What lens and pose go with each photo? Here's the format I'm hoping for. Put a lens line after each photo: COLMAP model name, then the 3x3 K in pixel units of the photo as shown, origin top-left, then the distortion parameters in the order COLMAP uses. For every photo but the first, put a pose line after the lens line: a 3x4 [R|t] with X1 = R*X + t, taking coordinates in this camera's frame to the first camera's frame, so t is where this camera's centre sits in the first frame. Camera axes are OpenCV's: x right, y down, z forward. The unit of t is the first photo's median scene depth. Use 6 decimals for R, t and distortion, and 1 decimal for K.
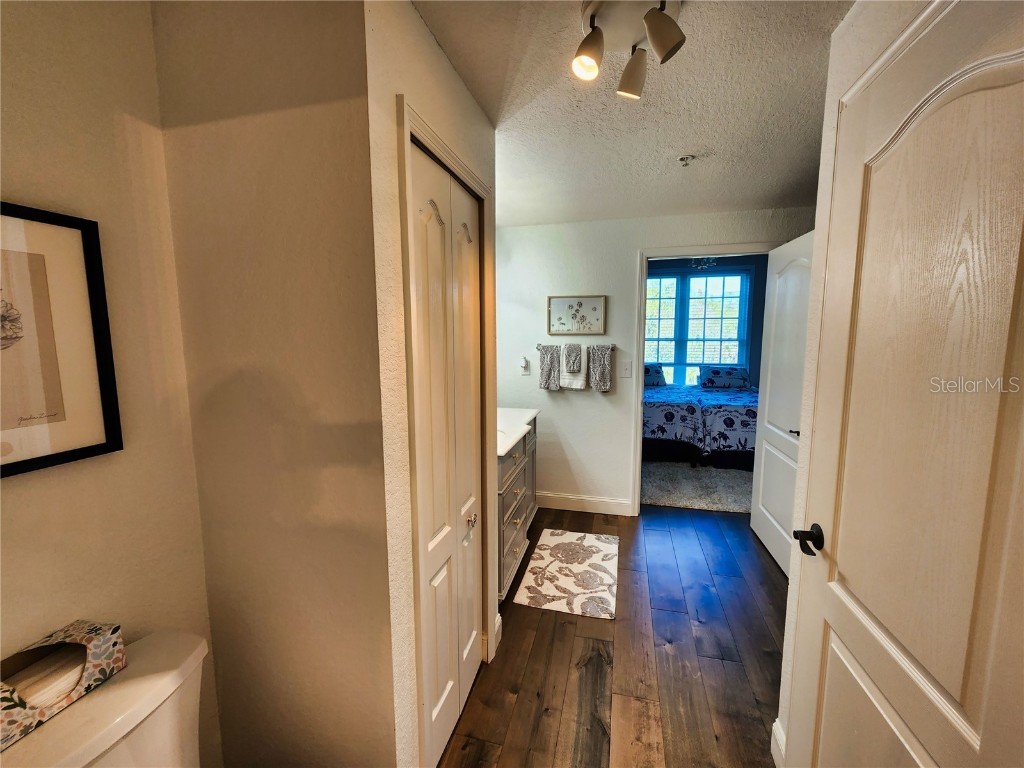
lens RADIAL K [[419.0, 0, 519.6], [0, 419.0, 384.5], [0, 0, 1]] dist [0.002521, -0.000552]
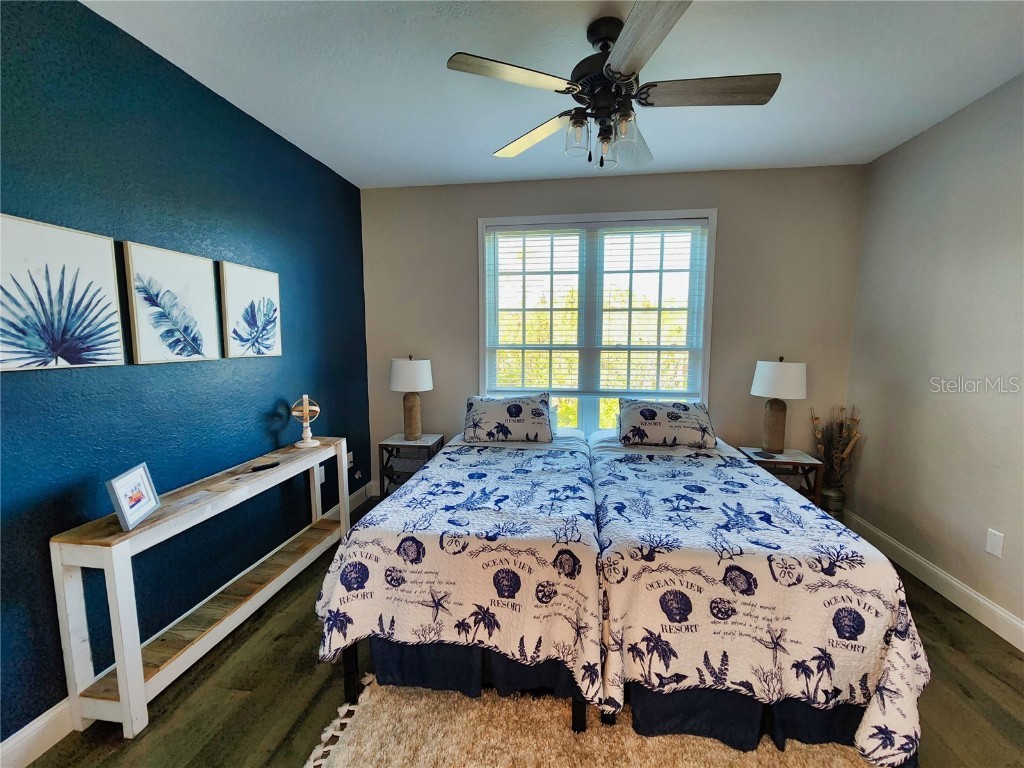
lens RADIAL K [[419.0, 0, 519.6], [0, 419.0, 384.5], [0, 0, 1]] dist [0.002521, -0.000552]
pose [[0.993446, -0.004952, 0.114192, 0.268529], [0.005474, 0.999976, -0.004256, -0.065760], [-0.114168, 0.004854, 0.993450, 0.540504]]
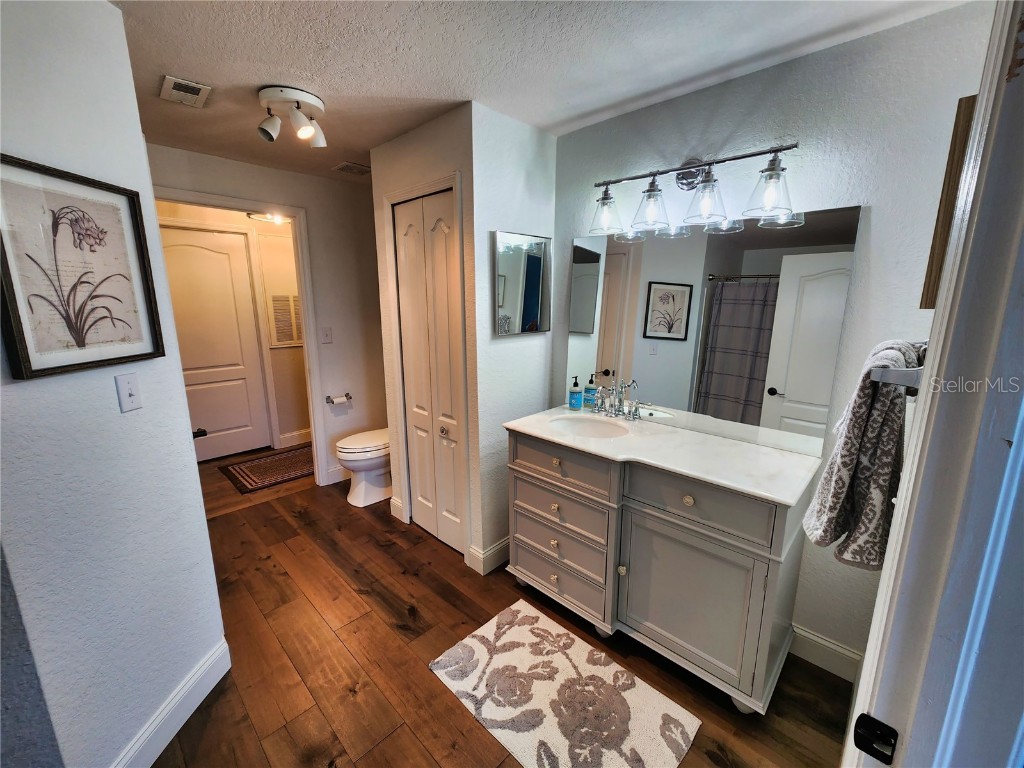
lens RADIAL K [[419.0, 0, 519.6], [0, 419.0, 384.5], [0, 0, 1]] dist [0.002521, -0.000552]
pose [[-0.498249, 0.179898, -0.848166, 0.641132], [-0.102657, 0.959117, 0.263737, -0.158590], [0.860935, 0.218476, -0.459411, 1.249038]]
